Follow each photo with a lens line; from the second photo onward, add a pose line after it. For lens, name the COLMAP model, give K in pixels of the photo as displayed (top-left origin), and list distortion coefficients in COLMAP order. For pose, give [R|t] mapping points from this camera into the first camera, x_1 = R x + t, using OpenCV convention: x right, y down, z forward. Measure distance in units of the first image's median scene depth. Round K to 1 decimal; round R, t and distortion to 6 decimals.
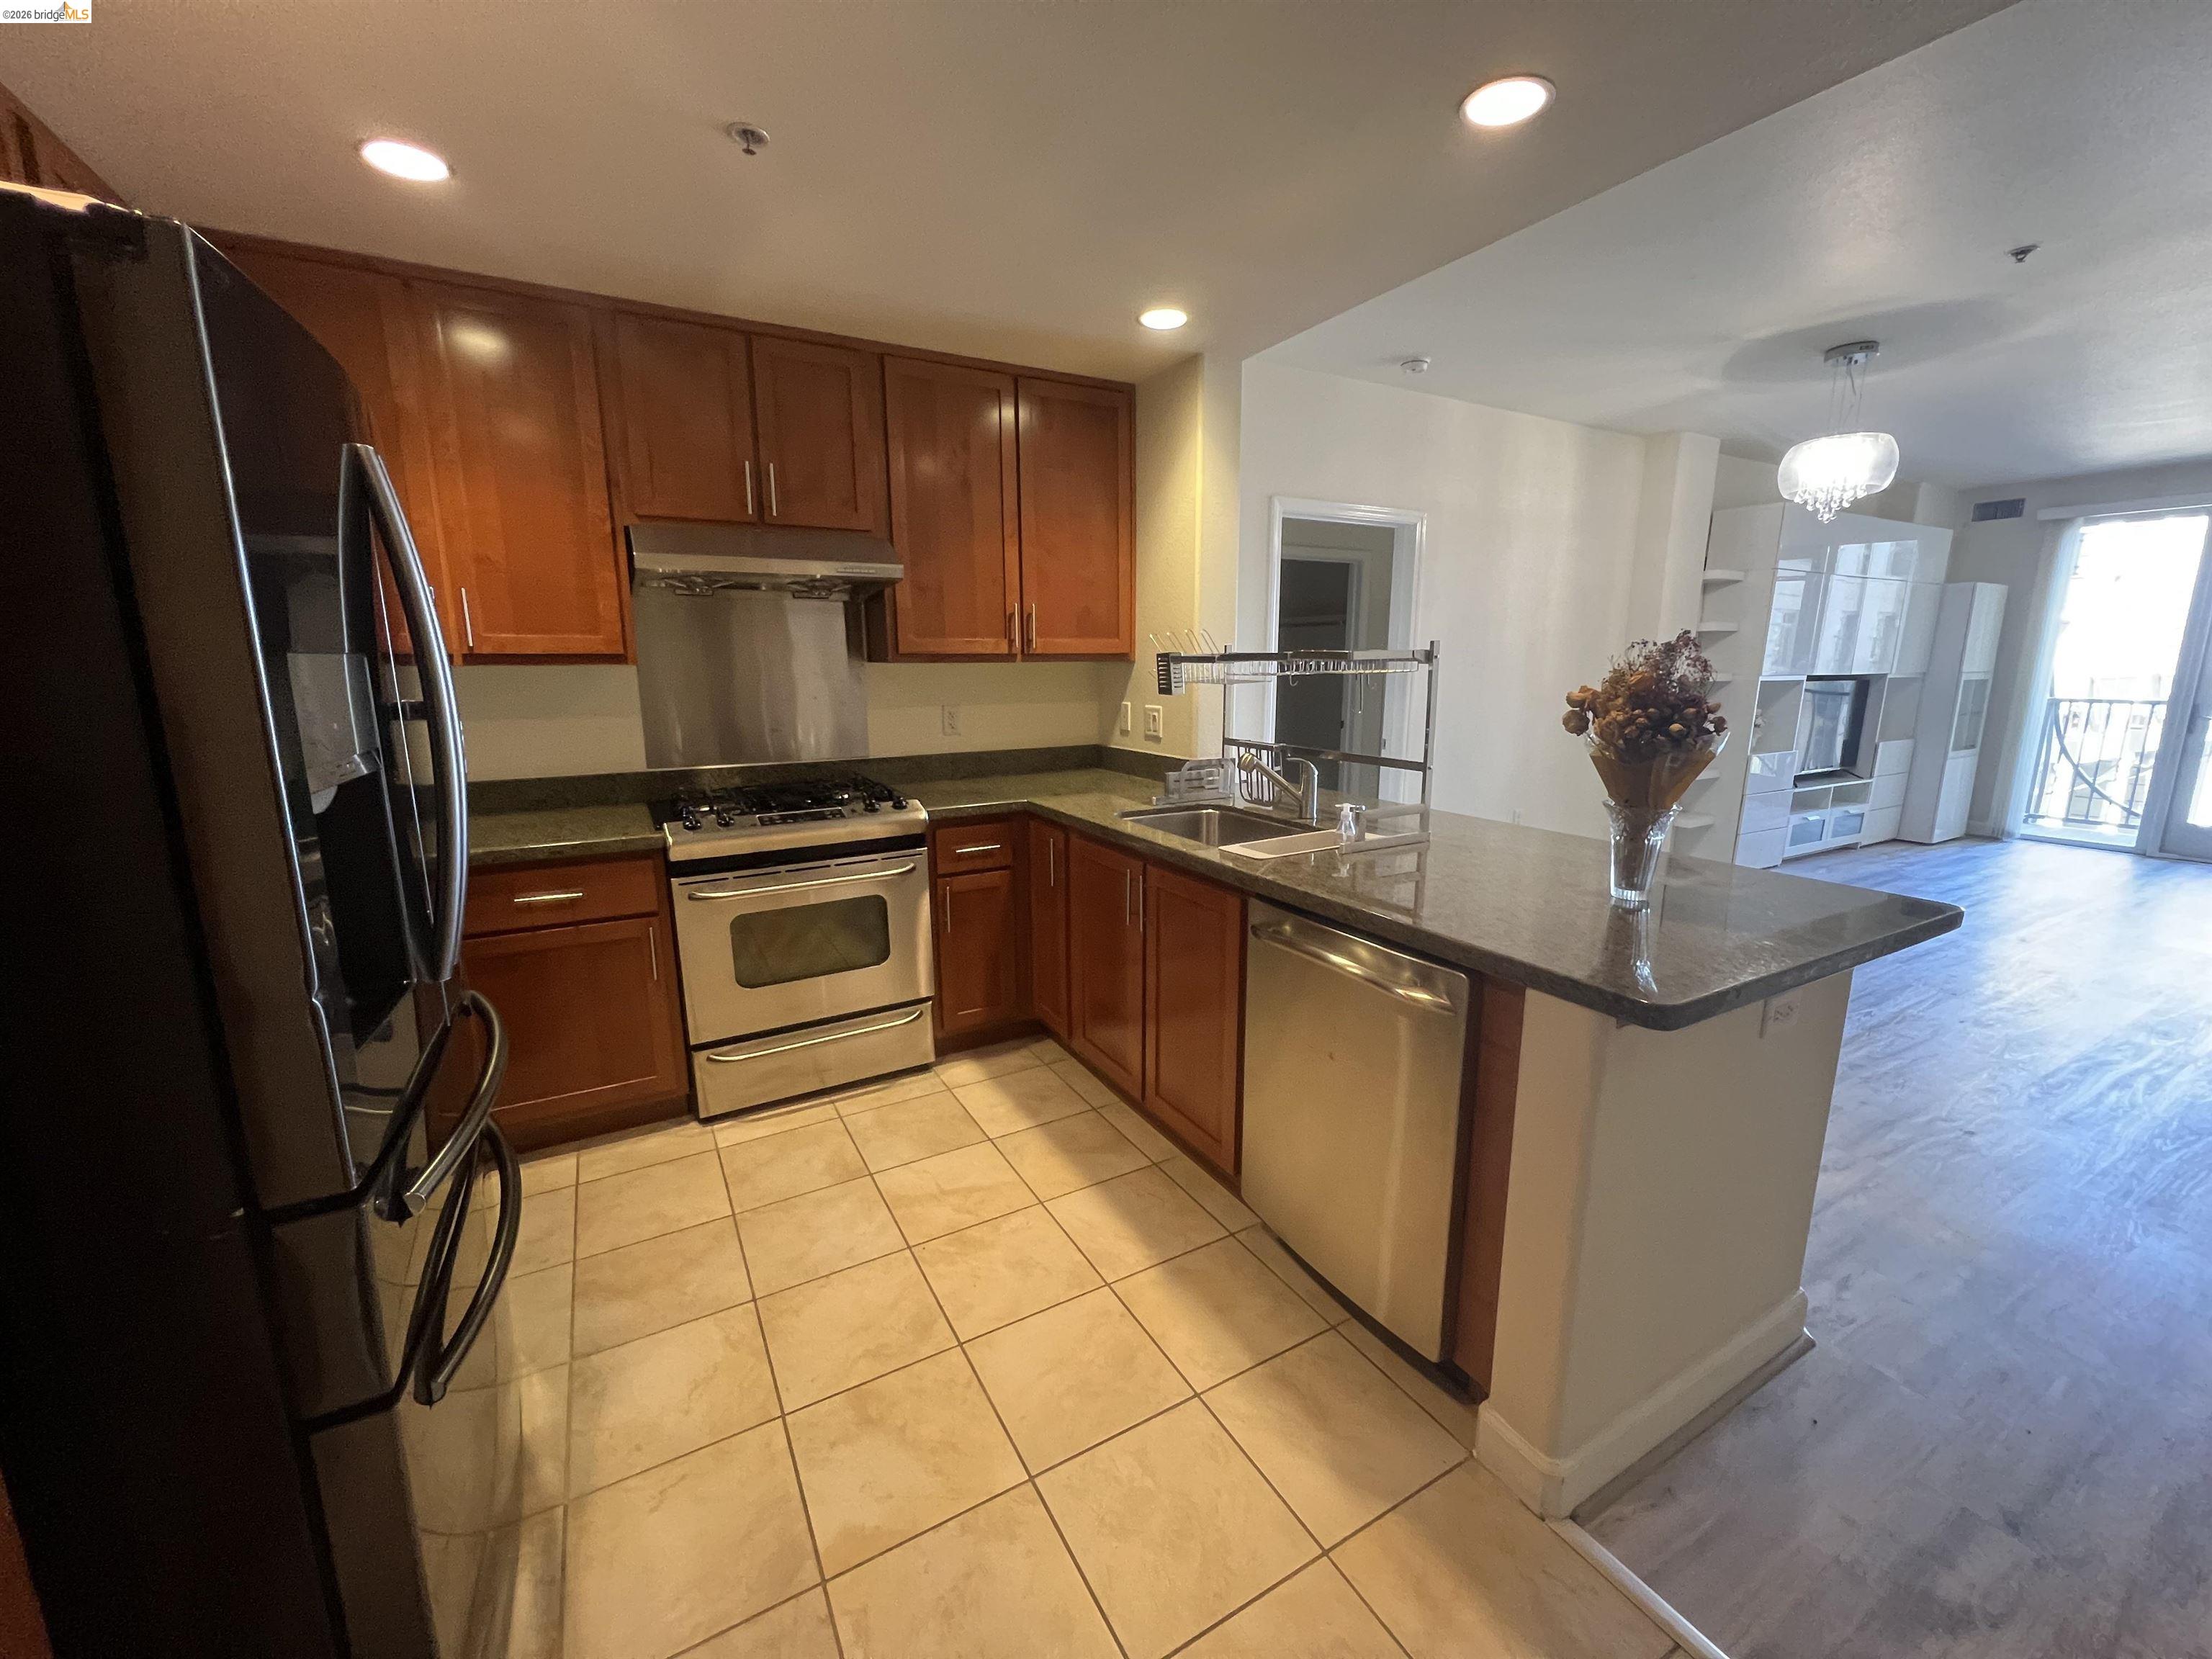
lens RADIAL K [[886.1, 0, 1105.8], [0, 886.1, 832.5], [0, 0, 1]] dist [0.000336, -0.000267]
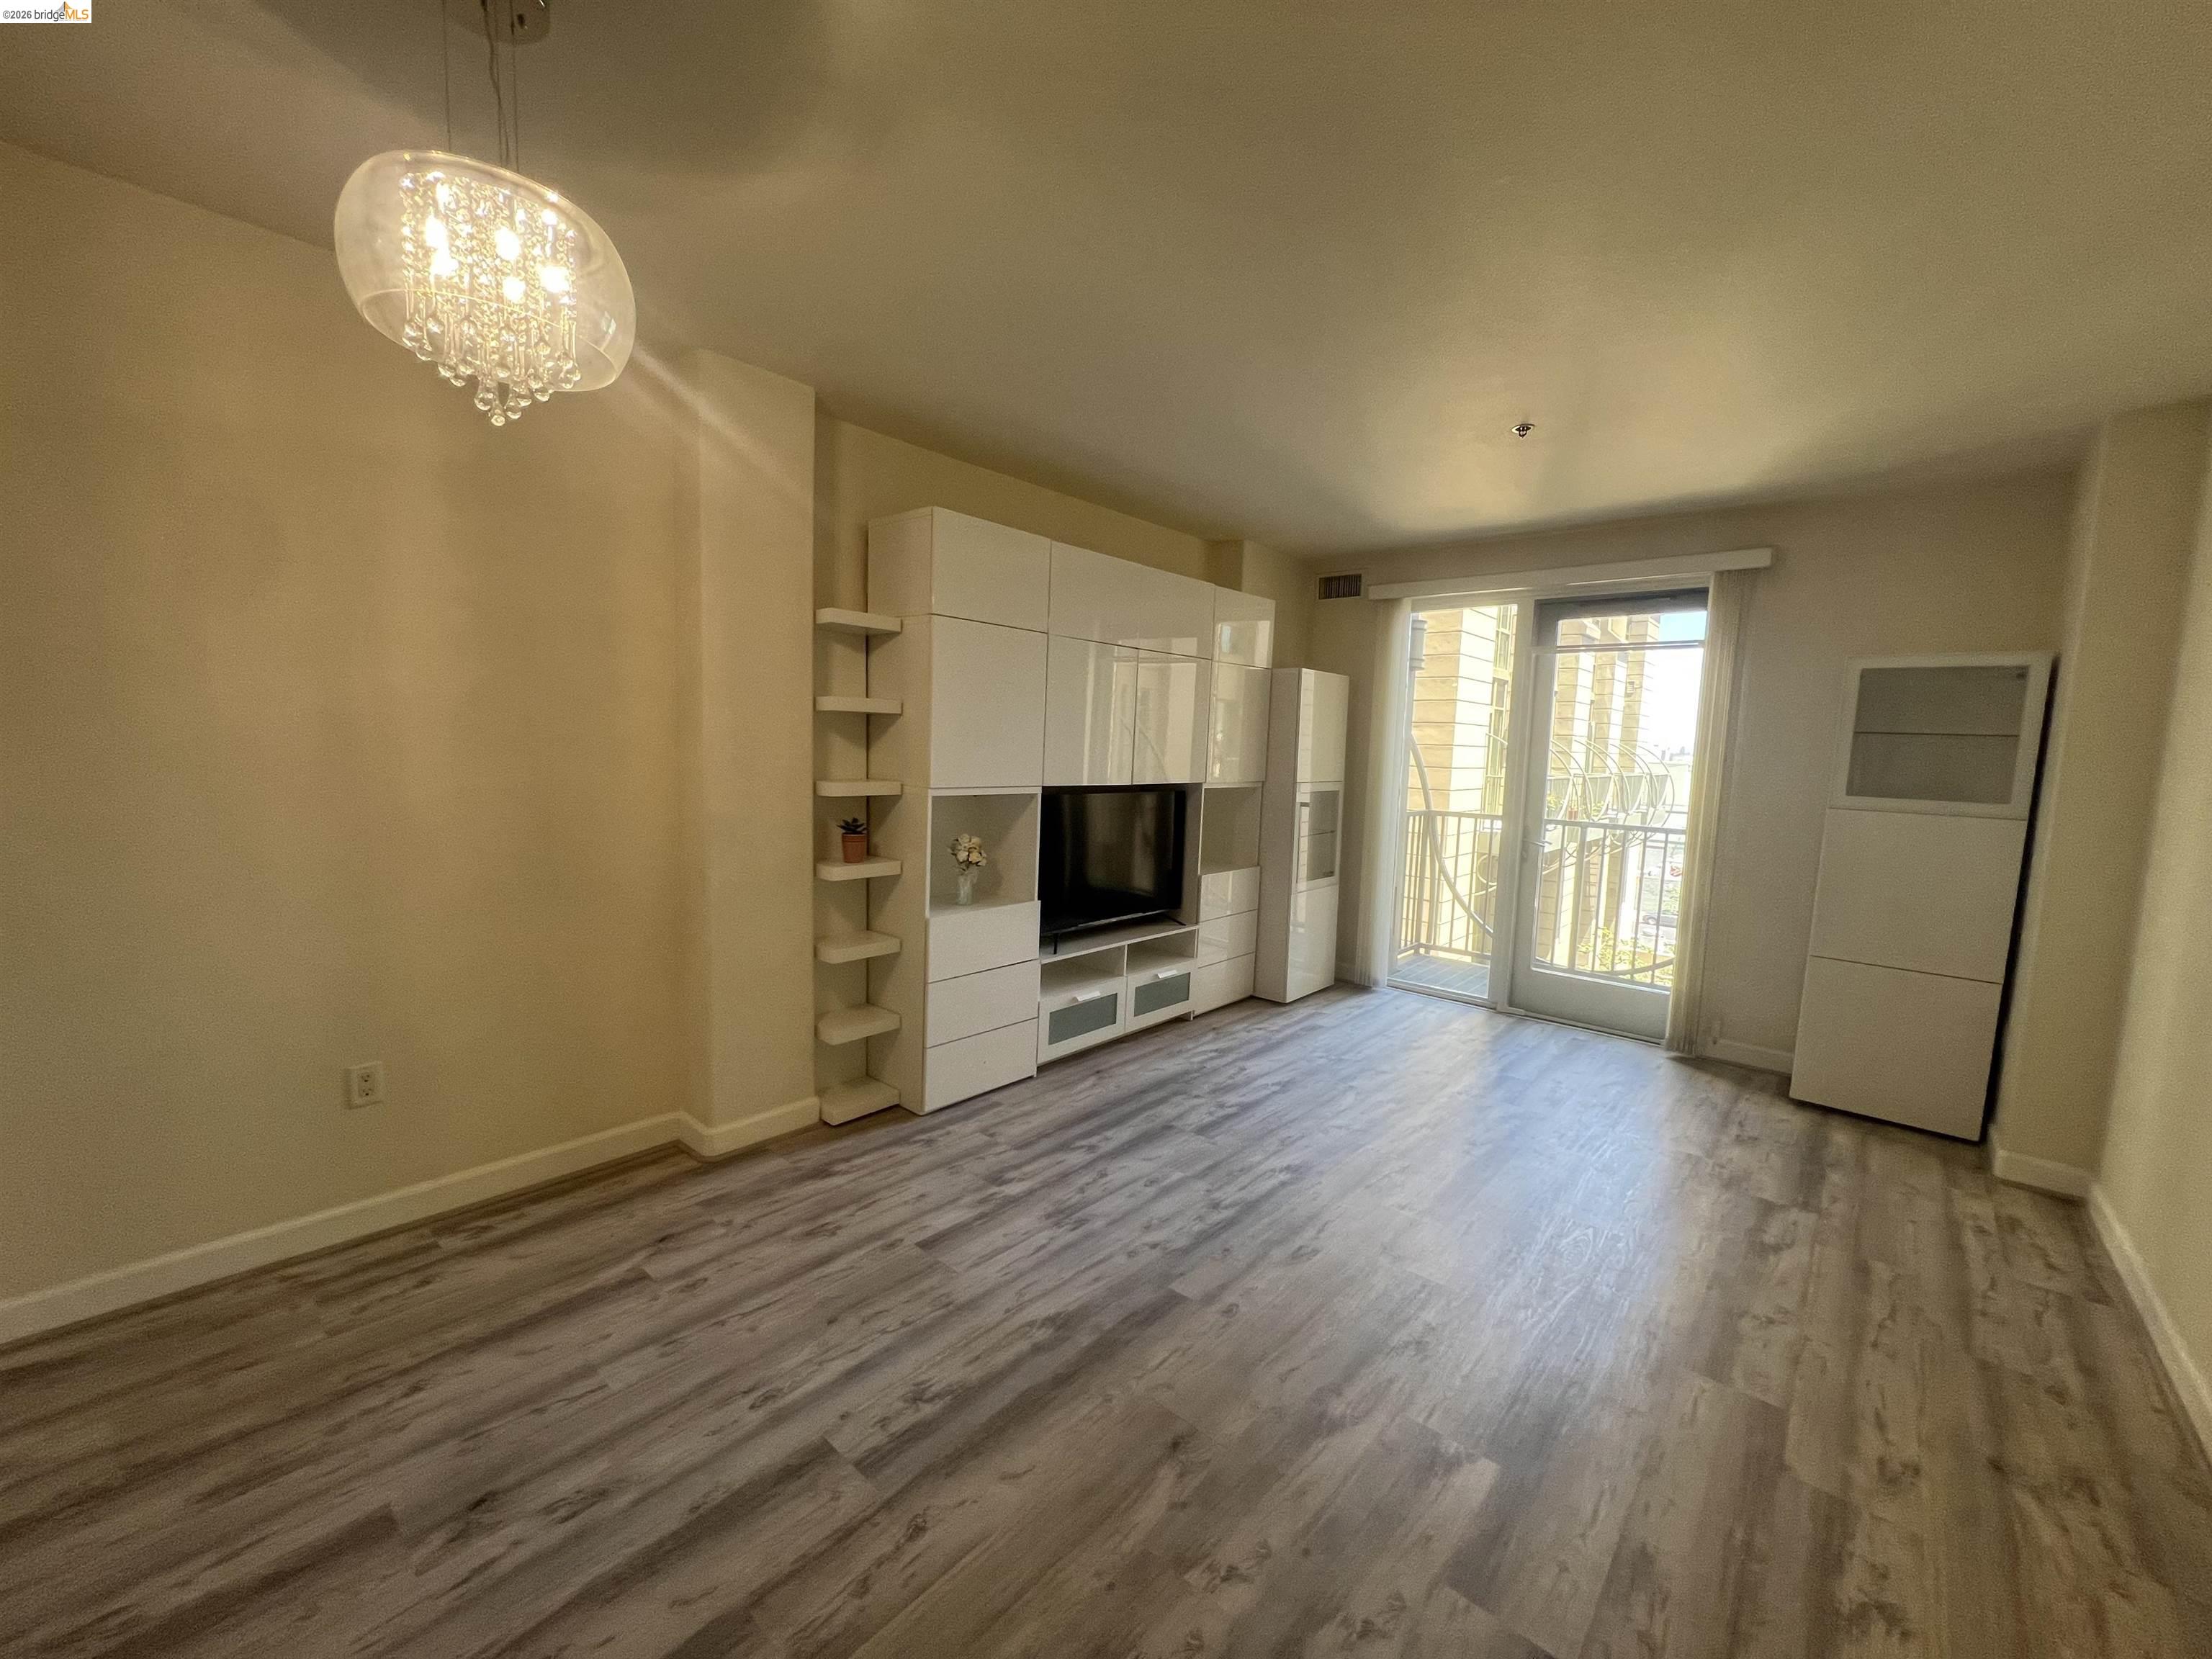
lens RADIAL K [[886.1, 0, 1105.8], [0, 886.1, 832.5], [0, 0, 1]] dist [0.000336, -0.000267]
pose [[0.942800, -0.002403, 0.333350, 1.206305], [0.031106, 0.996245, -0.080794, -0.174973], [-0.331904, 0.086542, 0.939335, 0.730706]]
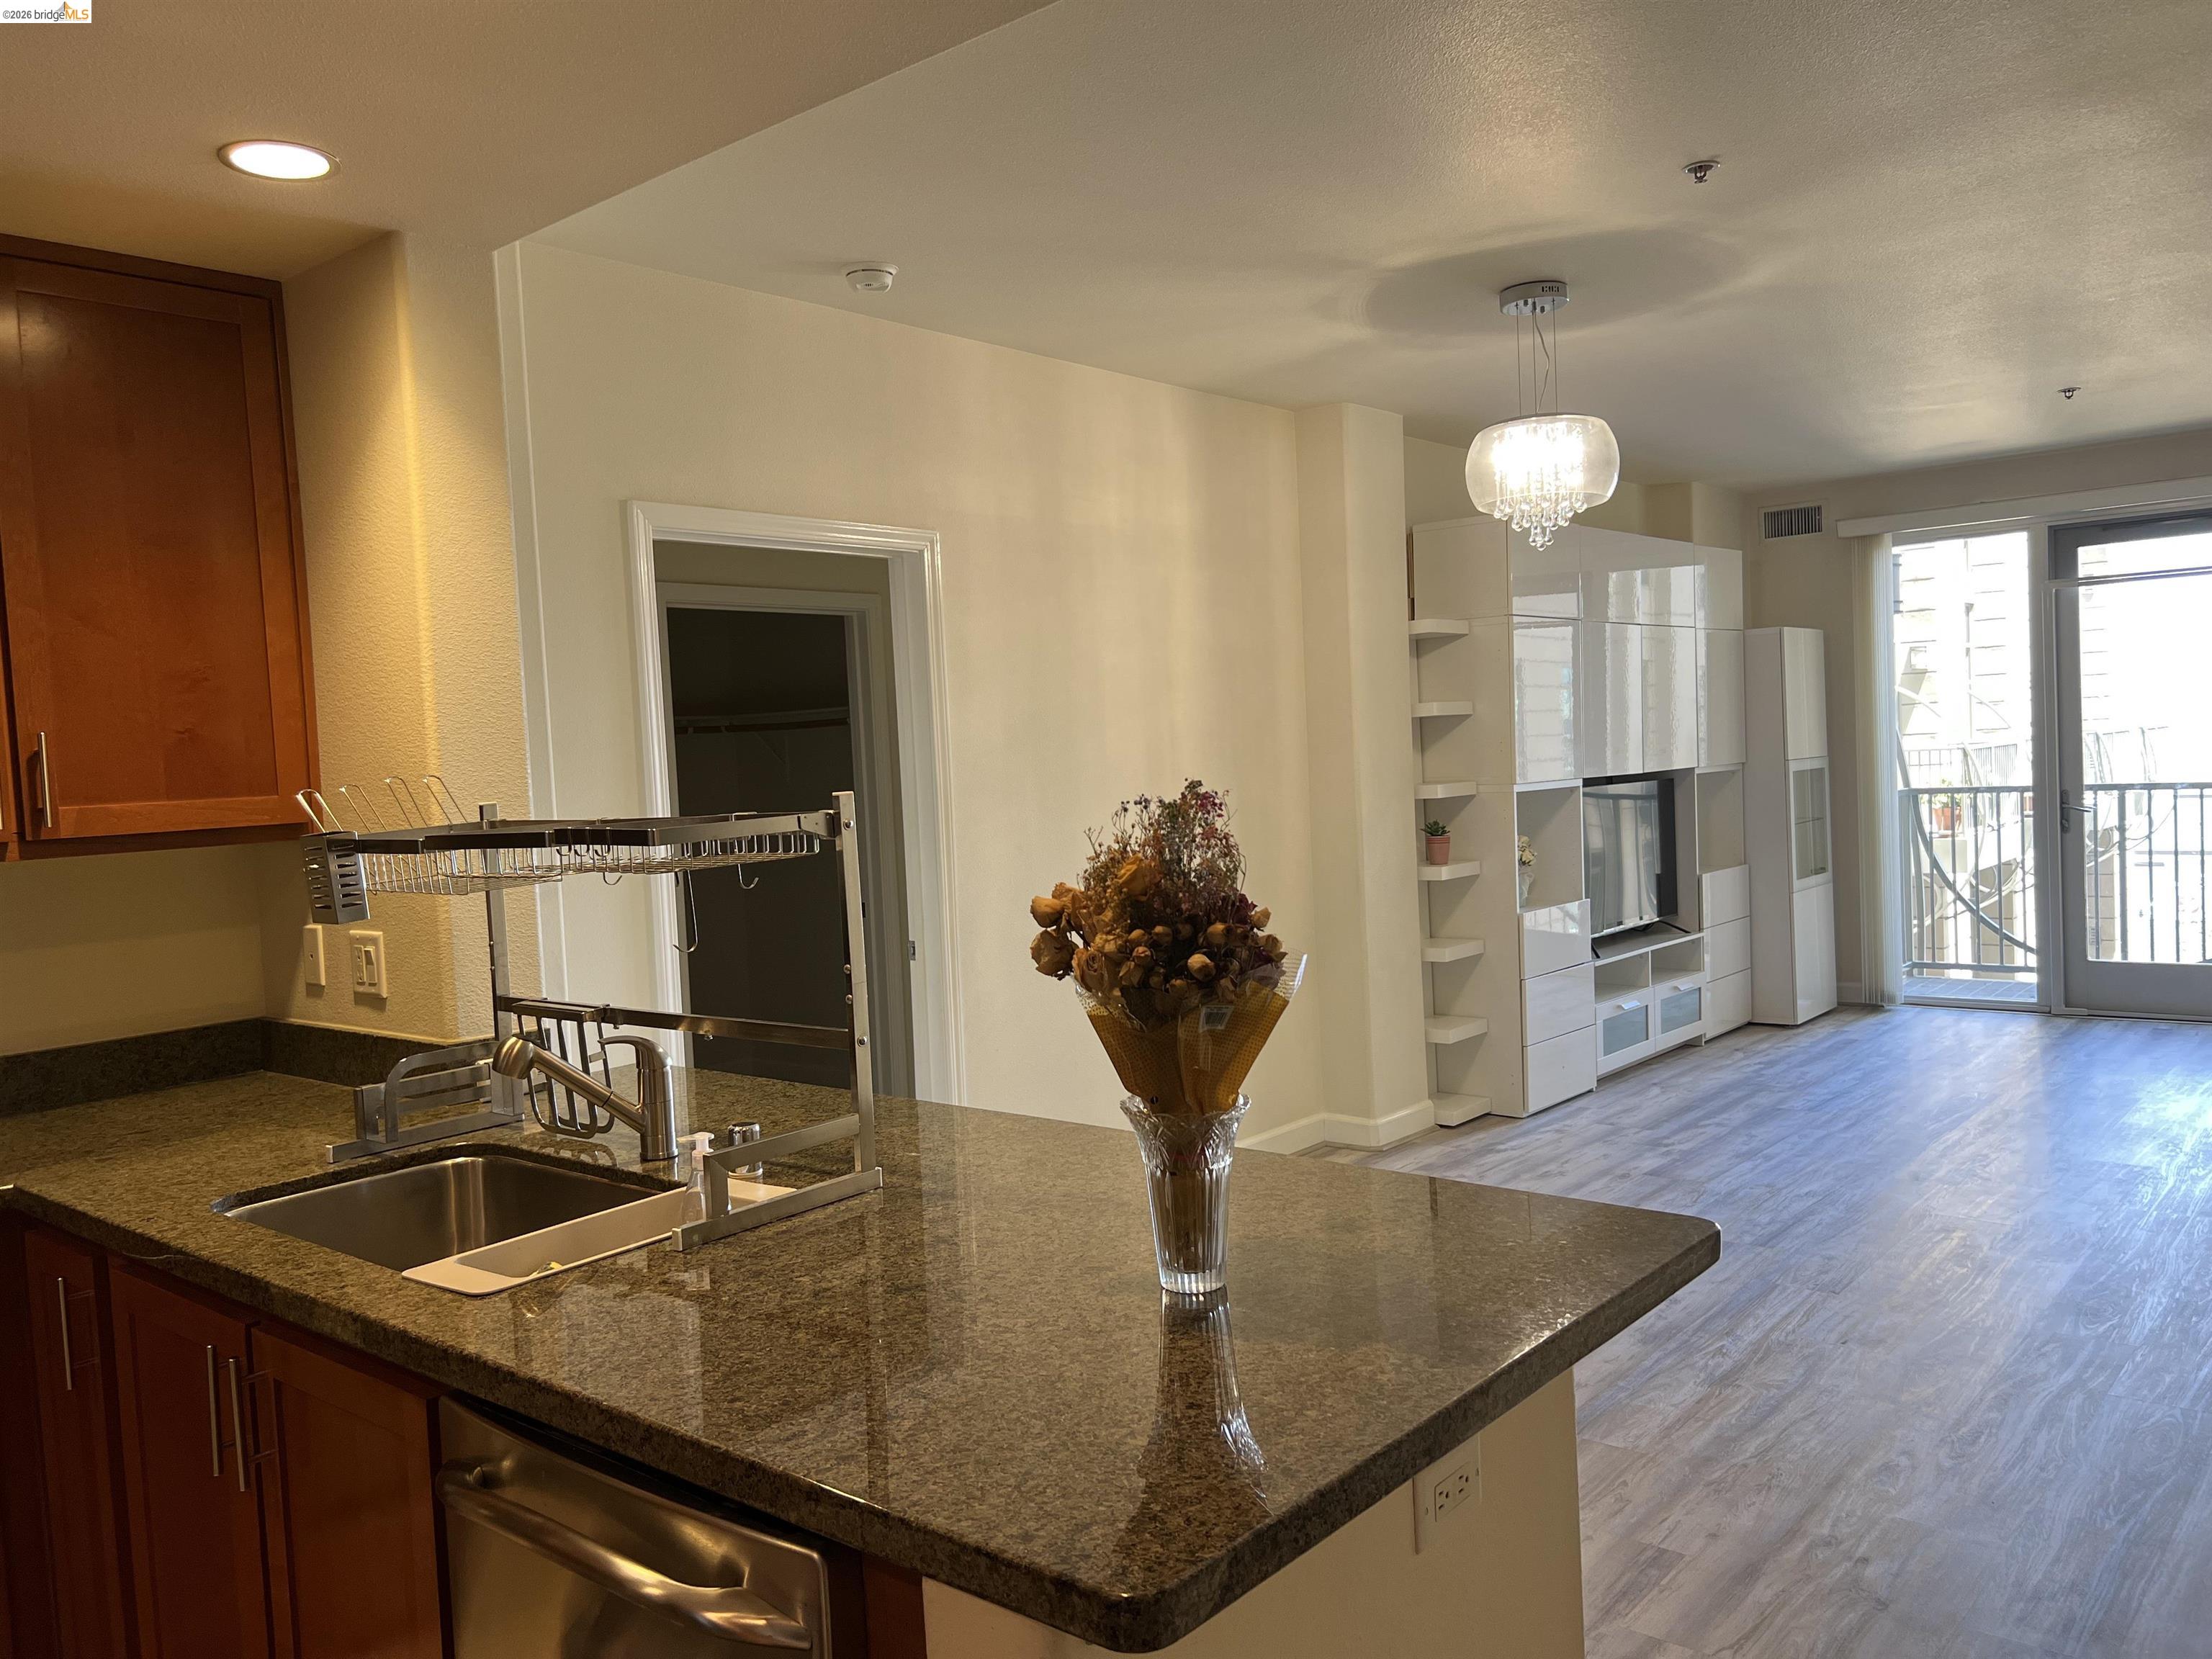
lens RADIAL K [[1669.5, 0, 1106.0], [0, 1669.5, 829.5], [0, 0, 1]] dist [0.058613, -0.069618]
pose [[0.936941, -0.058743, 0.344516, 0.134662], [0.112195, 0.984153, -0.137318, -0.034739], [-0.330990, 0.167311, 0.928683, 0.042912]]
